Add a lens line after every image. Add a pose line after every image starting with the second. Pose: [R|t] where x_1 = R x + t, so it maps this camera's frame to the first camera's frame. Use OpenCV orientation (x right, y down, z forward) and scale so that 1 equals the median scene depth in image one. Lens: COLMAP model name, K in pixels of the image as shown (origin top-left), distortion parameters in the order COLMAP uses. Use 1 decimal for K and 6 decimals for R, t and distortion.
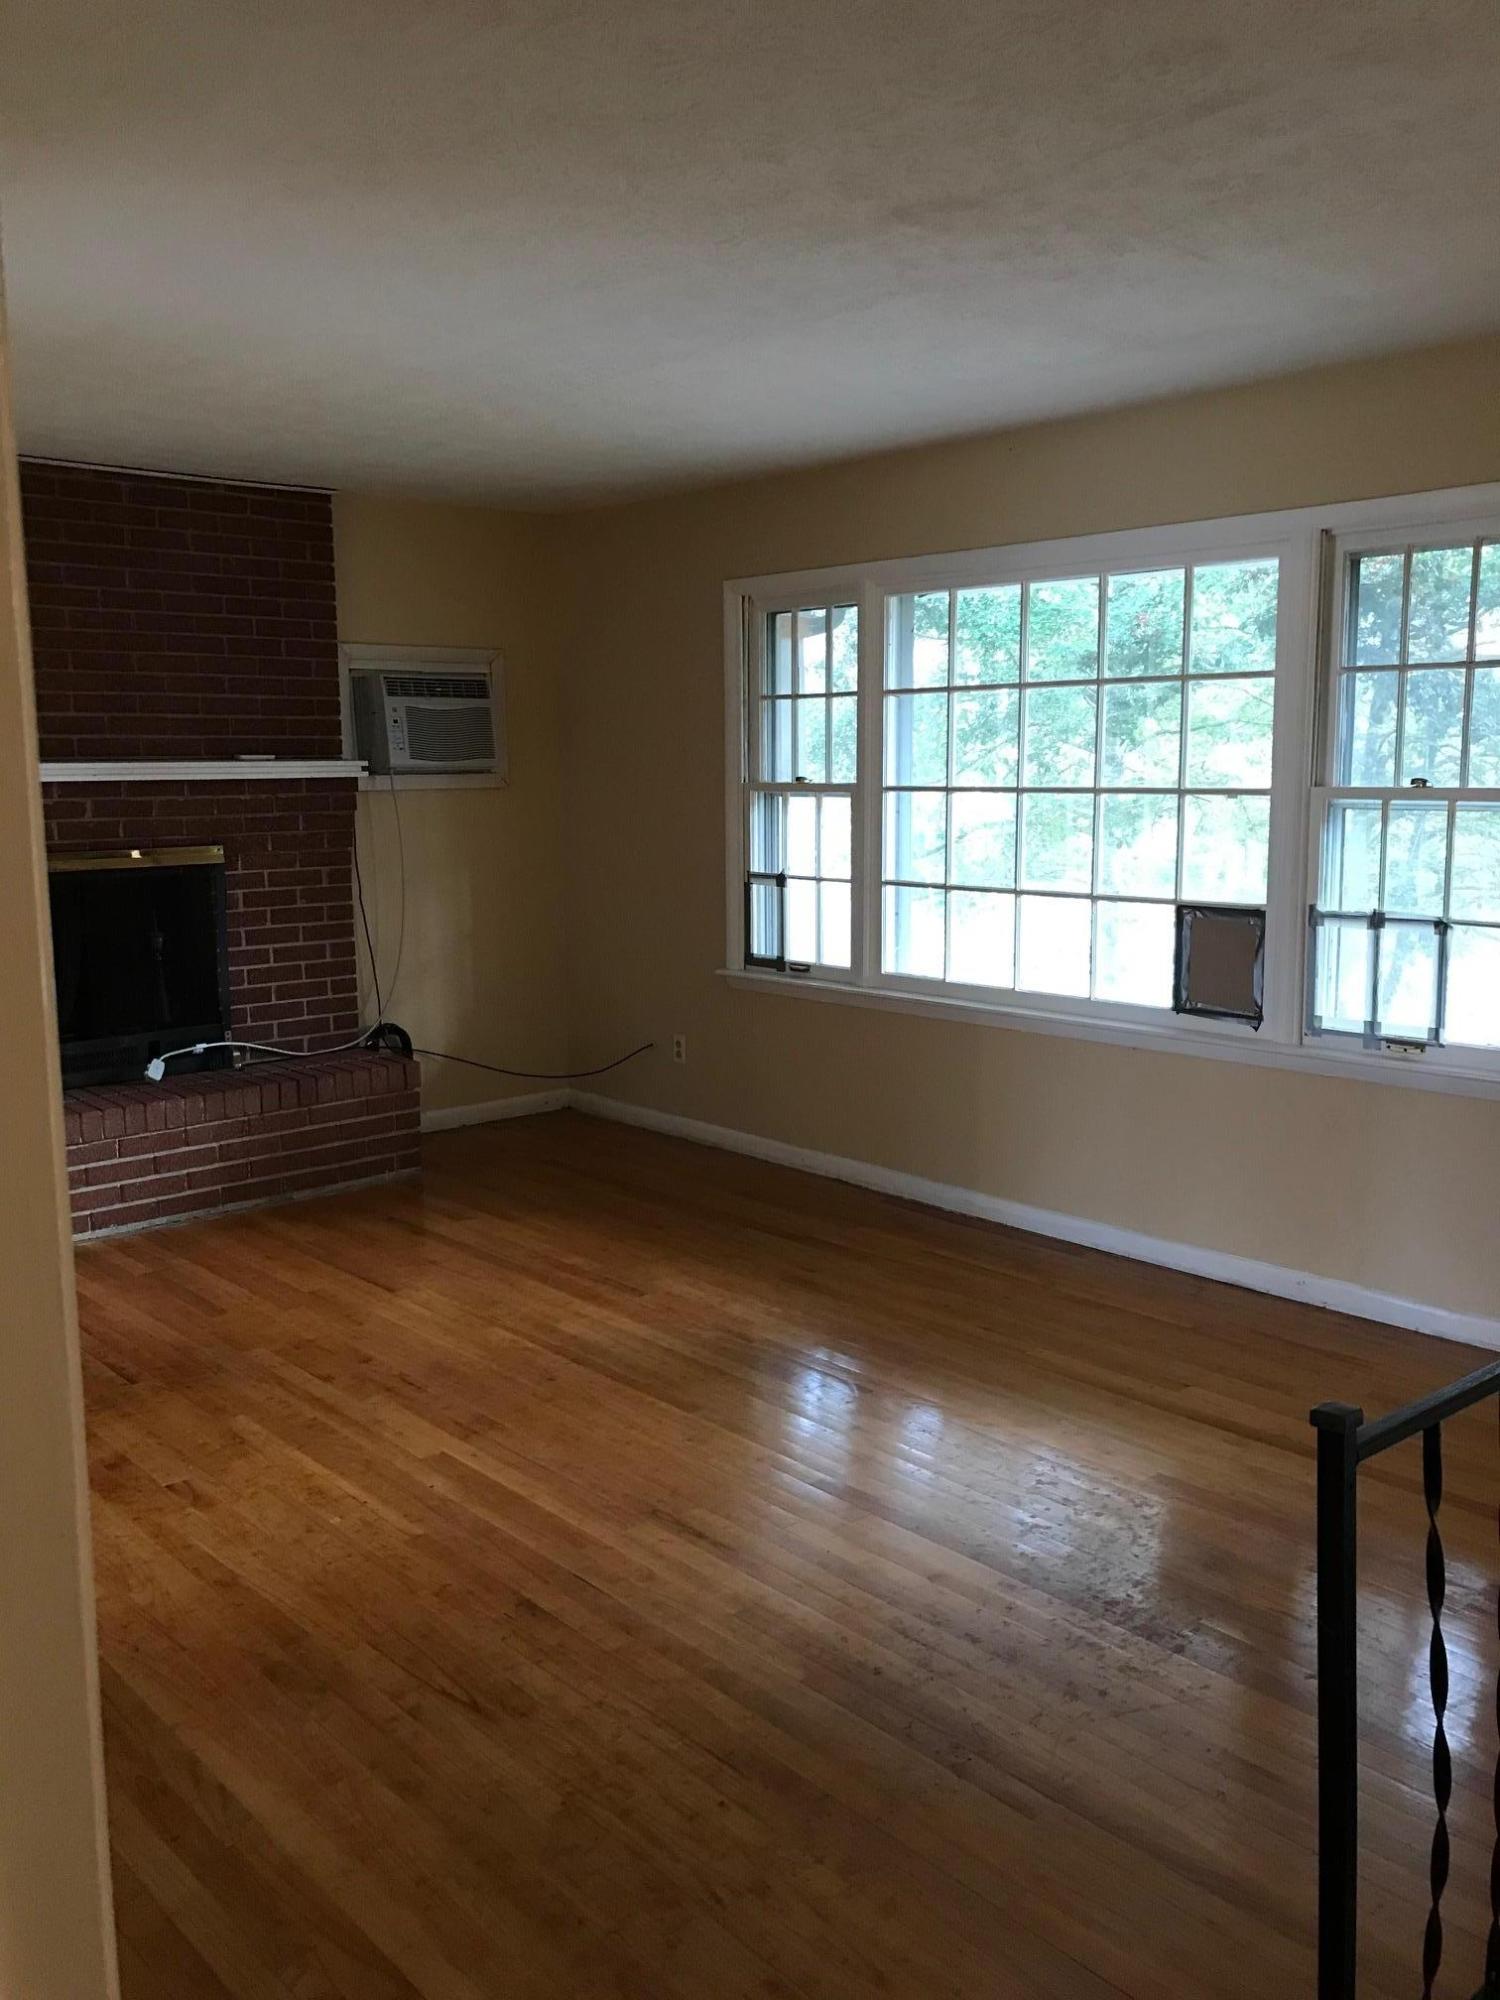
lens RADIAL K [[1627.7, 0, 745.6], [0, 1627.7, 991.0], [0, 0, 1]] dist [0.012989, -0.010737]
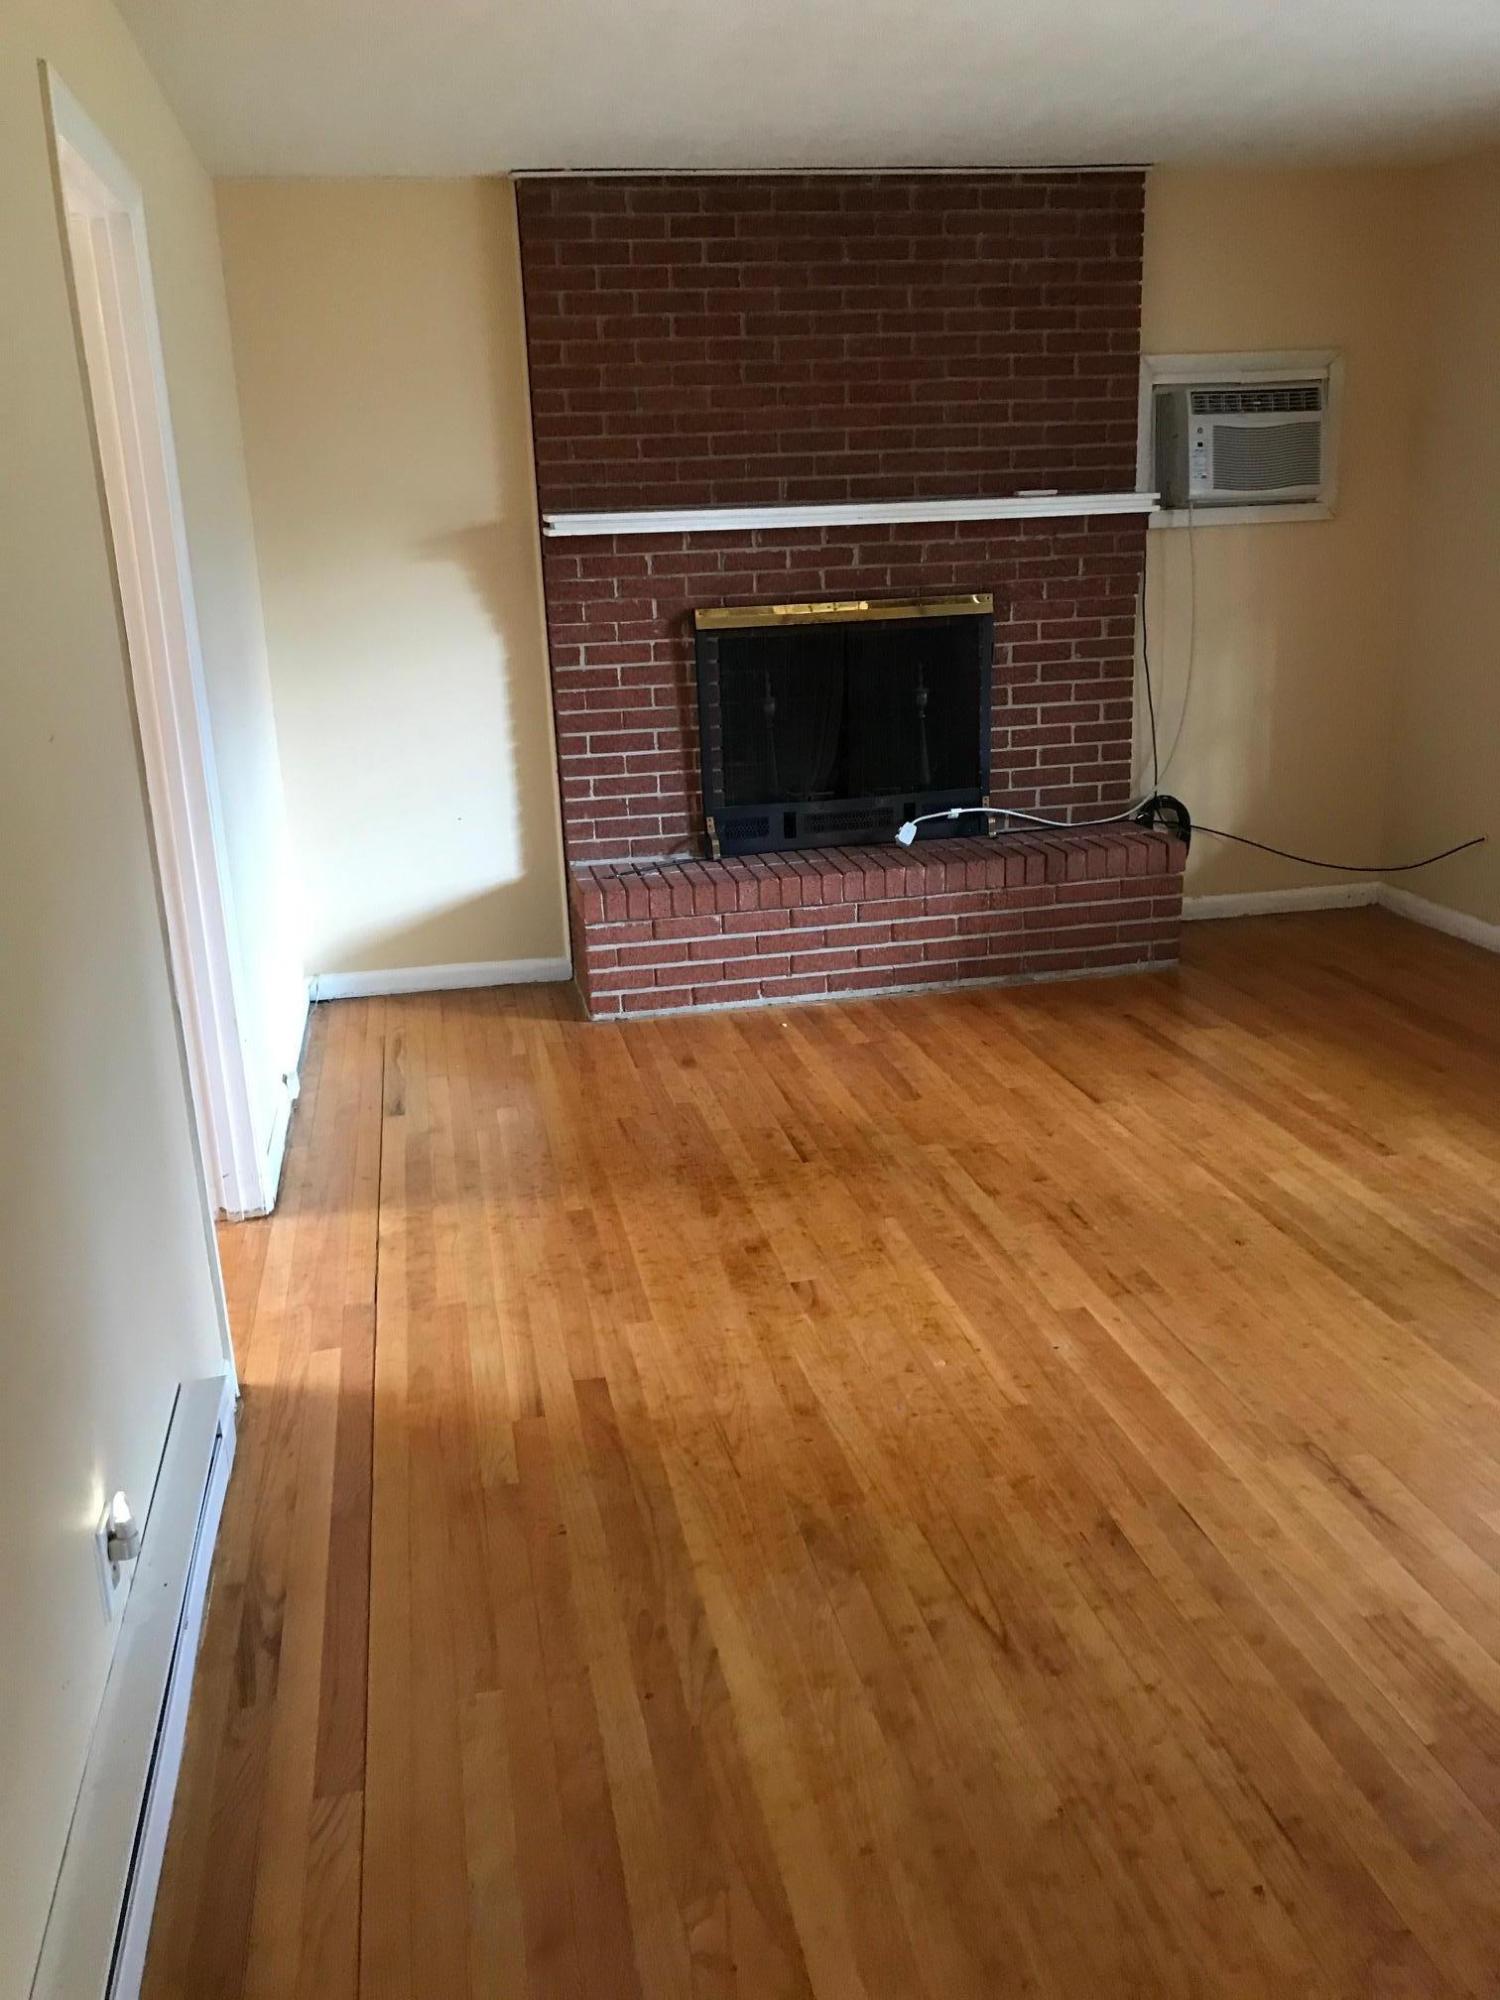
lens RADIAL K [[1627.7, 0, 745.6], [0, 1627.7, 991.0], [0, 0, 1]] dist [0.012989, -0.010737]
pose [[0.860061, 0.116113, -0.496803, 0.051478], [-0.040085, 0.986126, 0.161084, -0.011960], [0.508614, -0.118628, 0.852783, 0.134033]]
